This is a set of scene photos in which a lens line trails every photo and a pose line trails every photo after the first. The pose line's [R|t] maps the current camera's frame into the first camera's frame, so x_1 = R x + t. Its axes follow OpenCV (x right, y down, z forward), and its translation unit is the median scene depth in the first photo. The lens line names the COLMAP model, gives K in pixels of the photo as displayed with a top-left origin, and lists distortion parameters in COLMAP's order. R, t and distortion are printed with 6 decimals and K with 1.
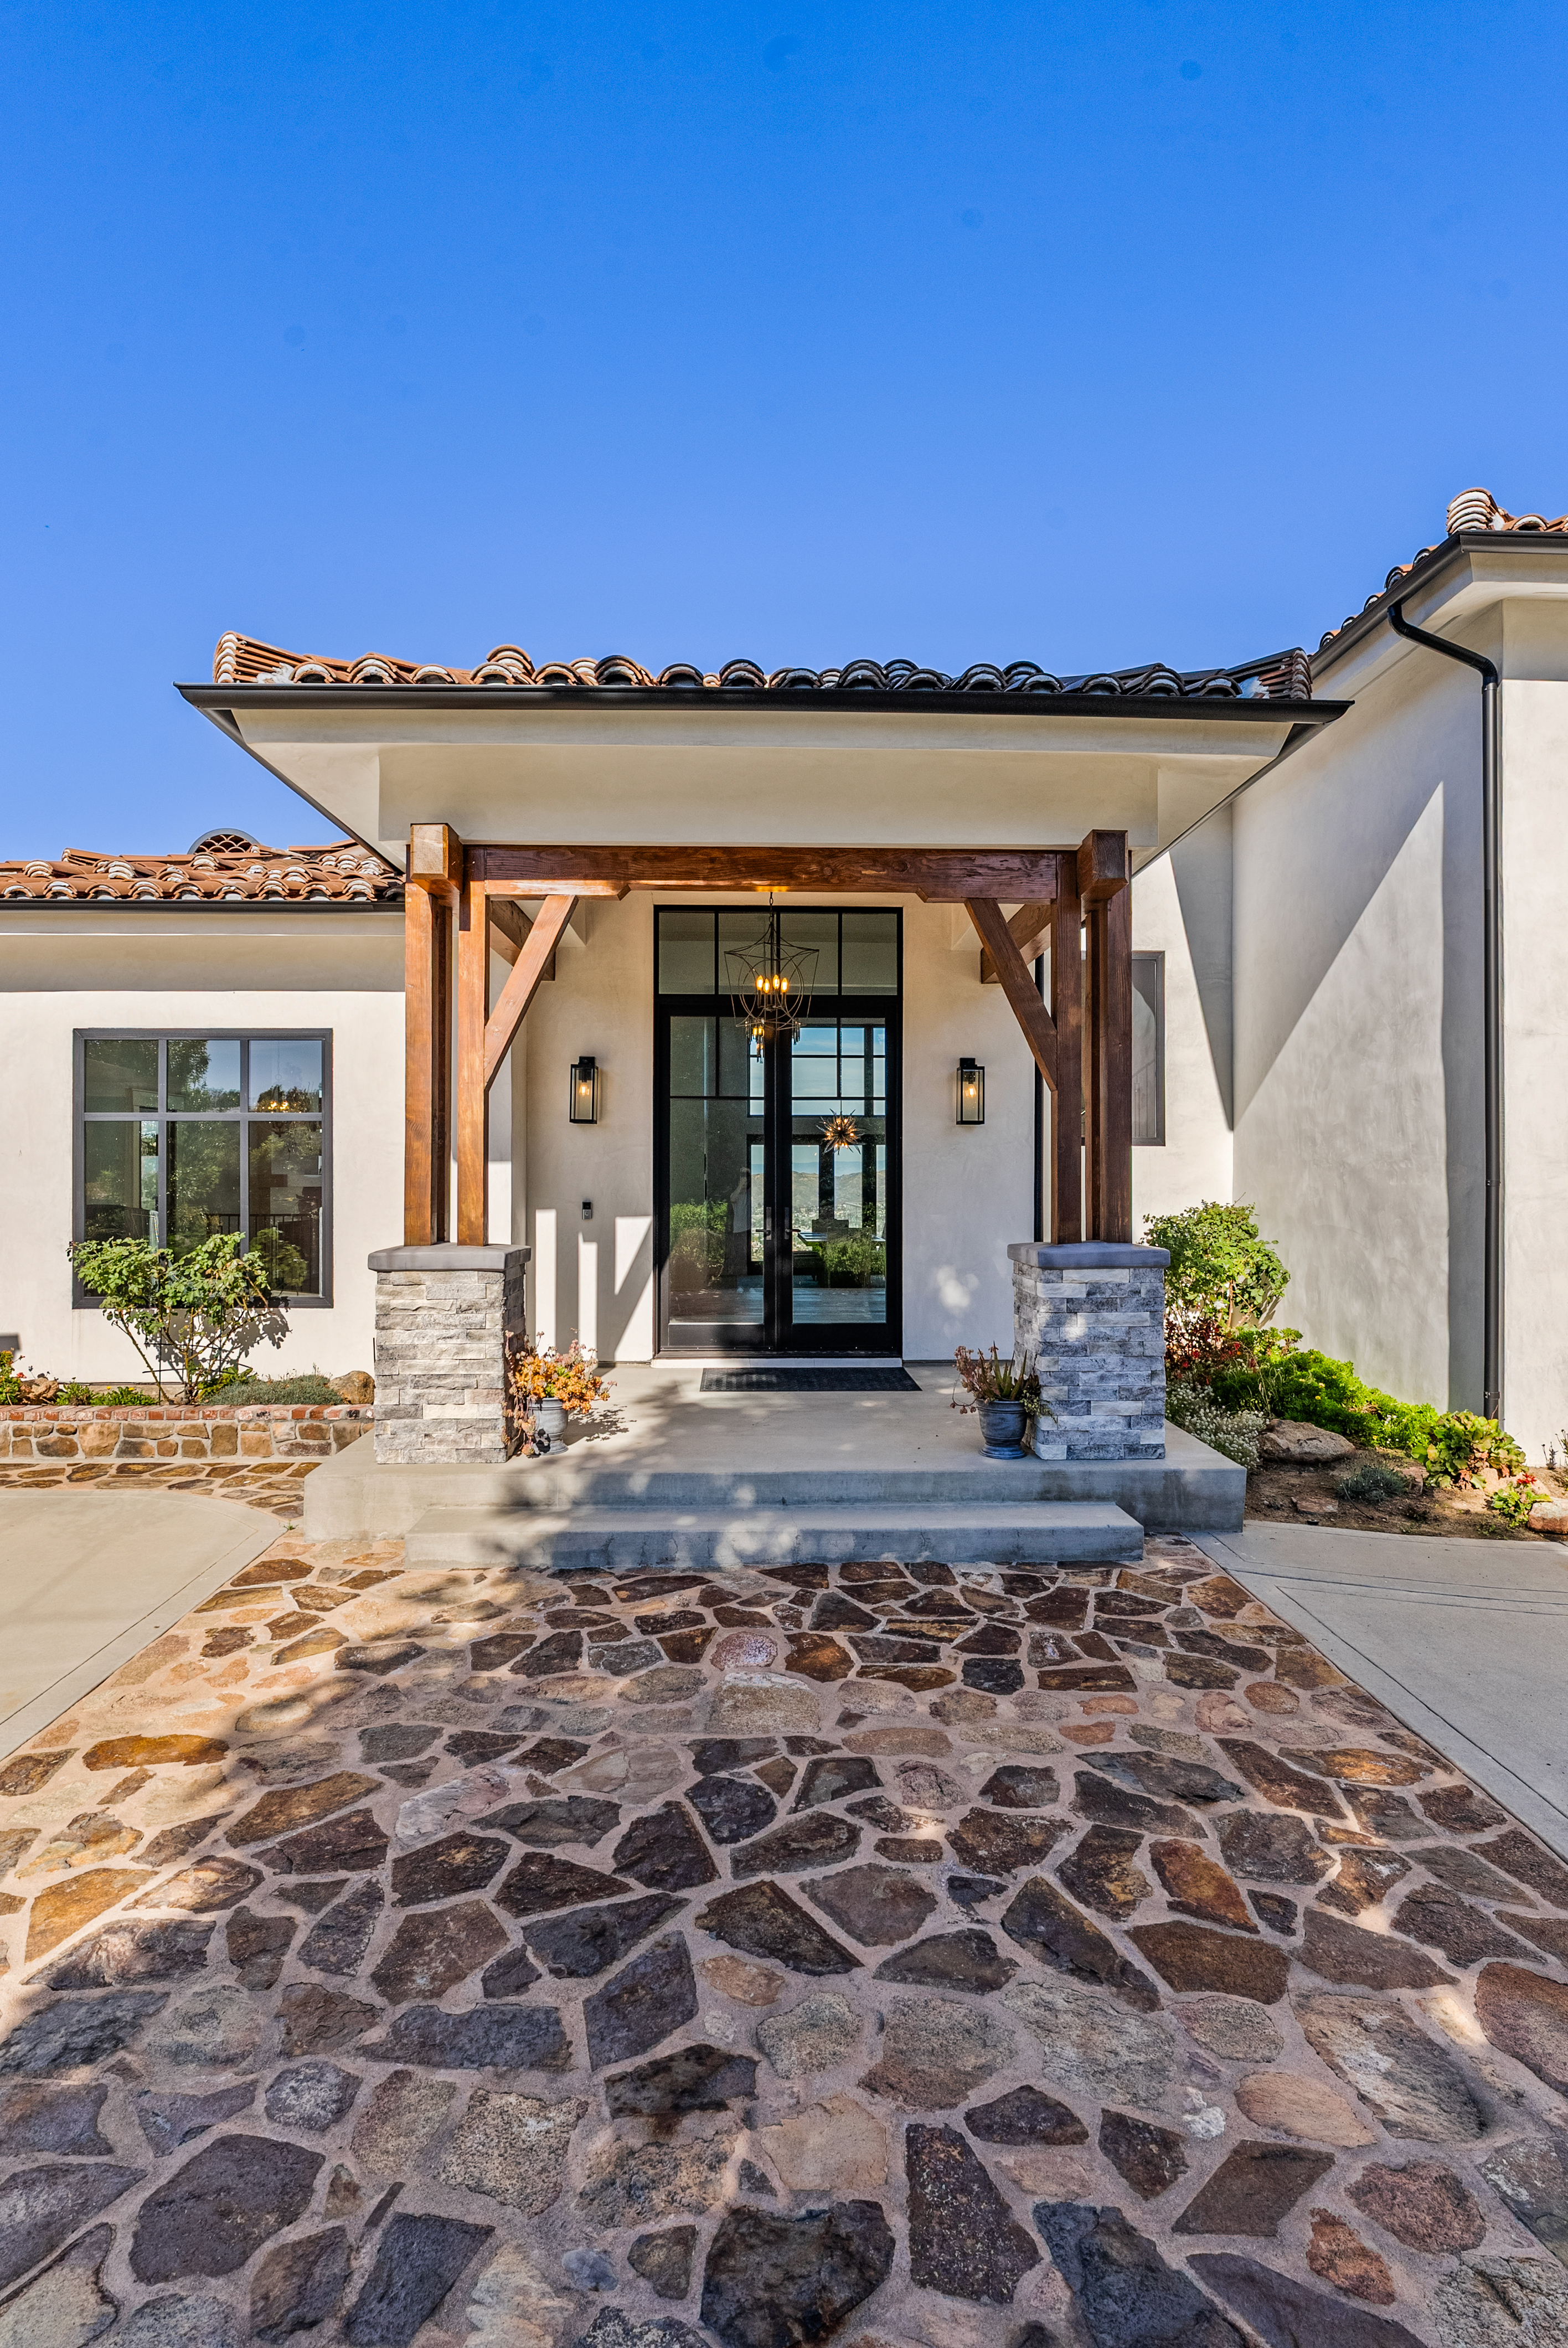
lens RADIAL K [[1166.9, 0, 784.0], [0, 1166.9, 1174.0], [0, 0, 1]] dist [-0.001078, -0.000156]
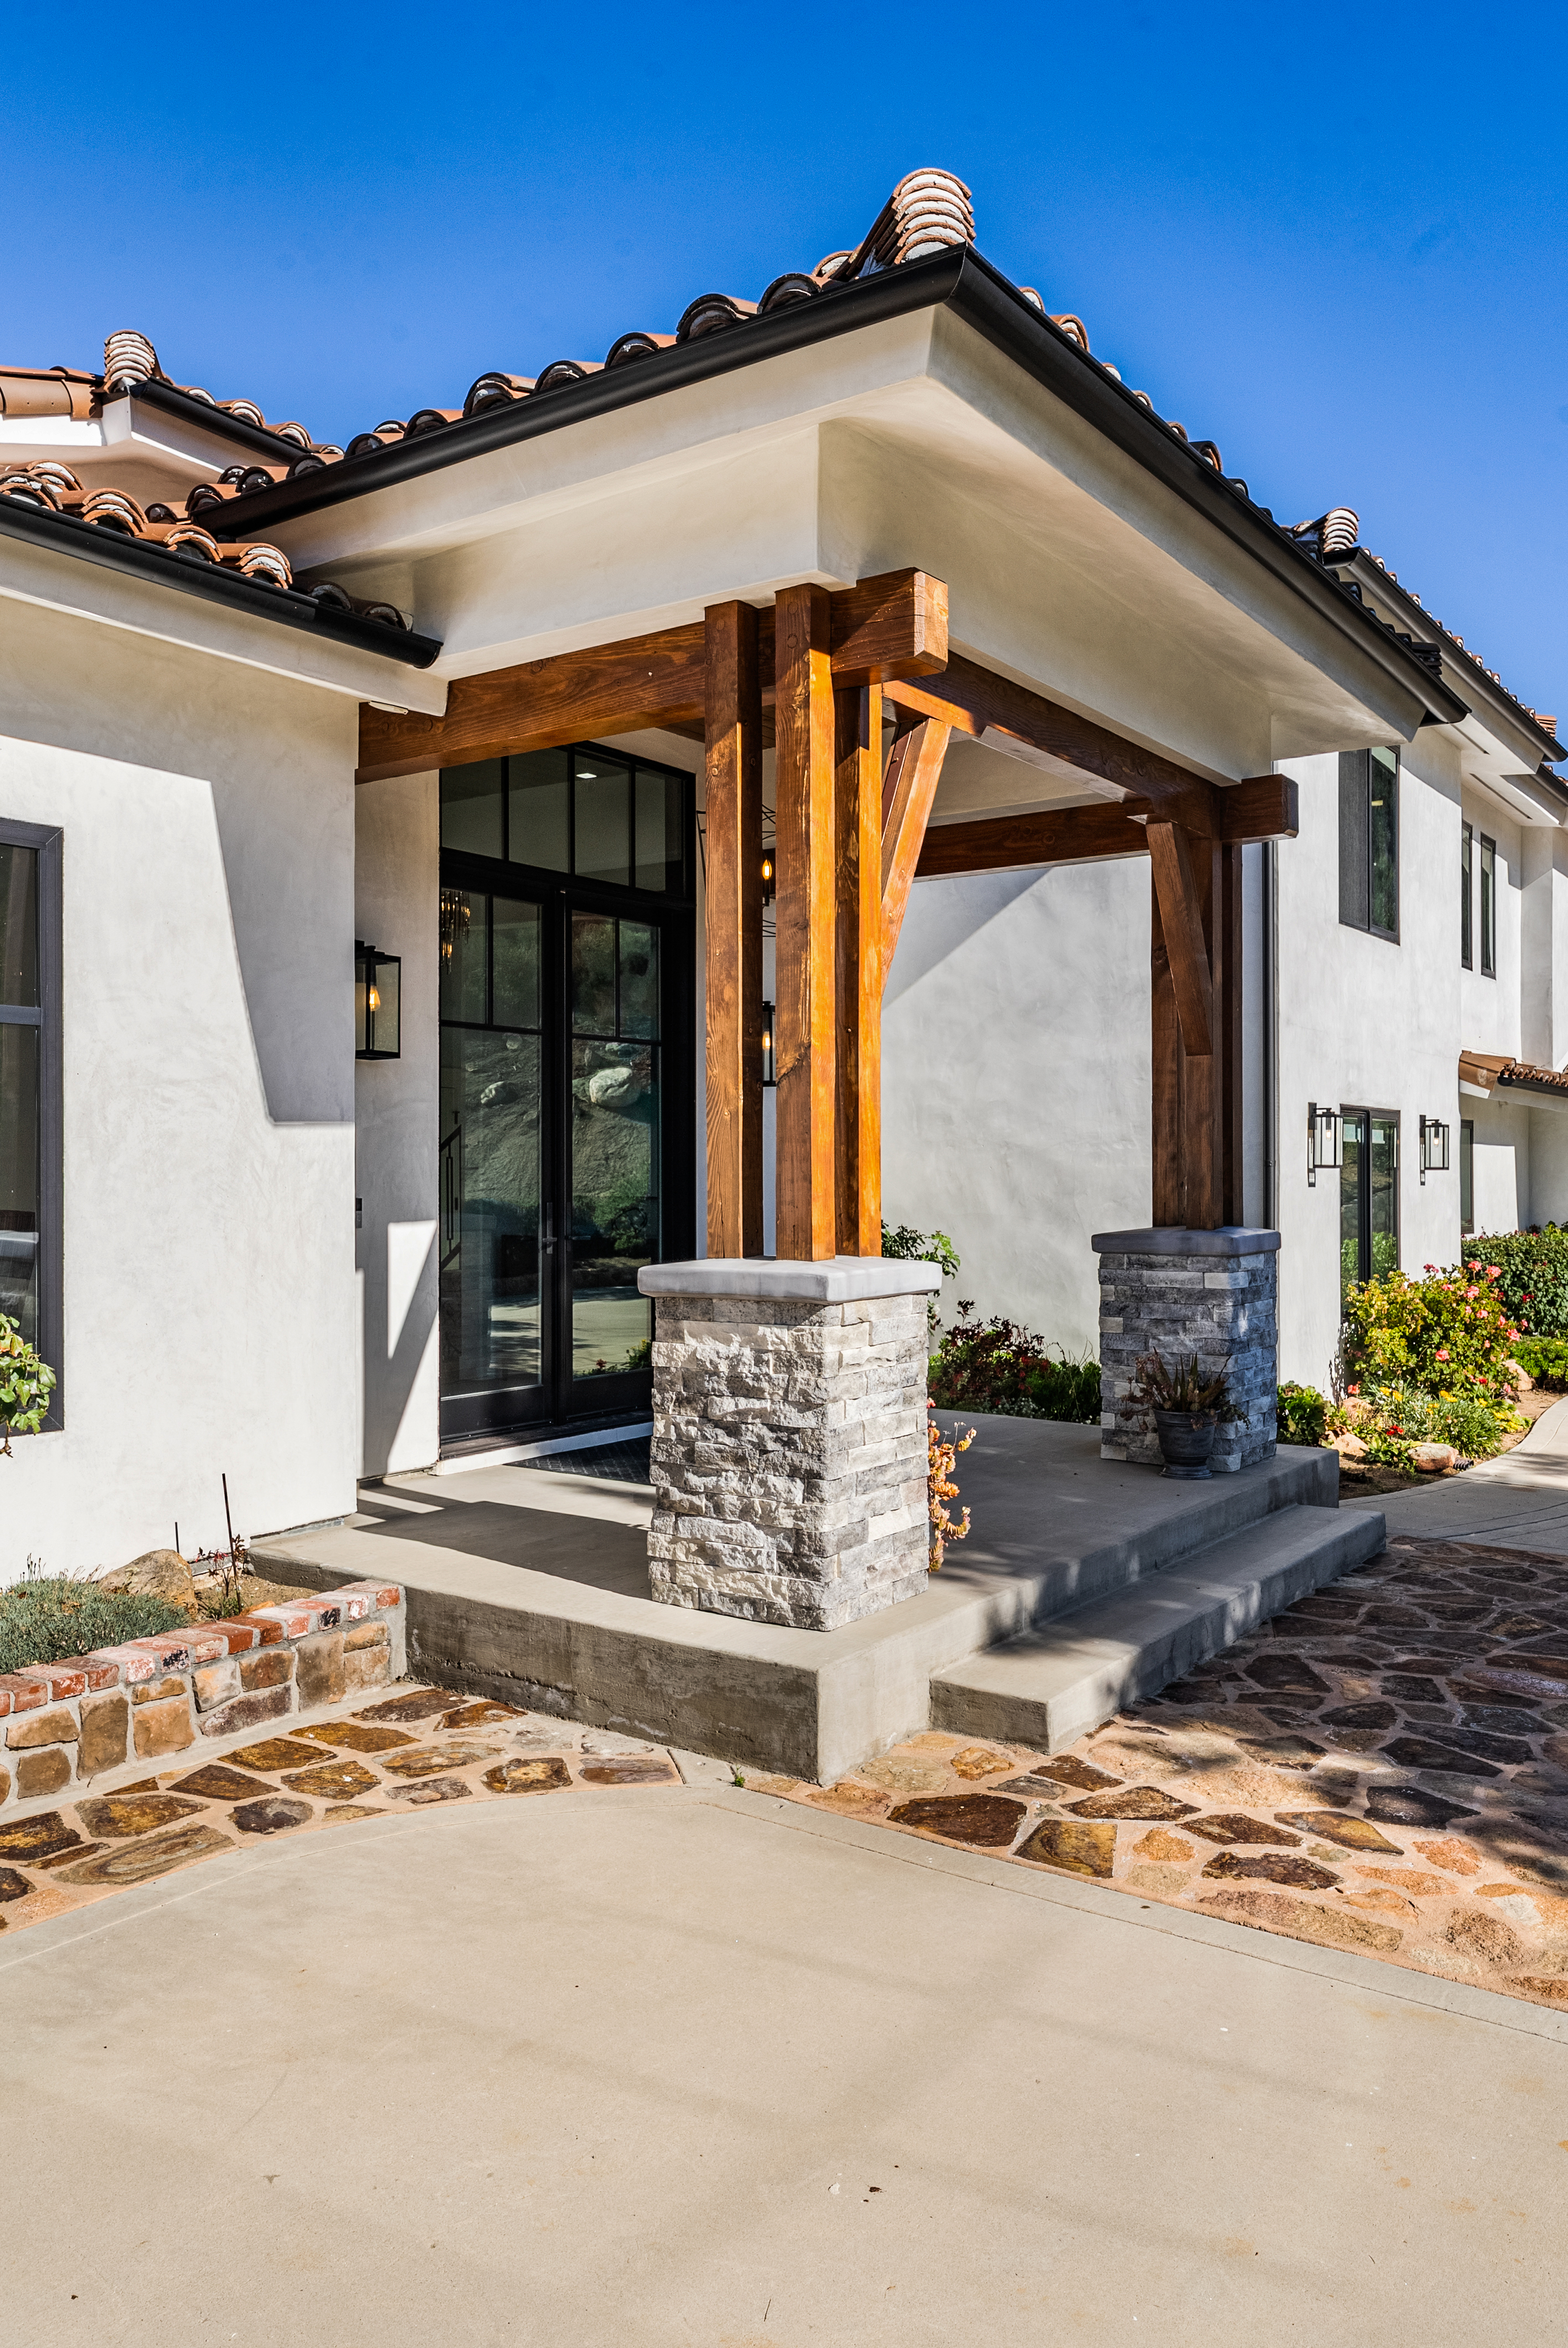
lens RADIAL K [[1724.3, 0, 784.0], [0, 1724.3, 1174.0], [0, 0, 1]] dist [0.001367, 0.001824]
pose [[0.604338, -0.002446, 0.796724, -1.230000], [0.000026, 0.999995, 0.003050, 0.017675], [-0.796728, -0.001823, 0.604336, 0.574996]]
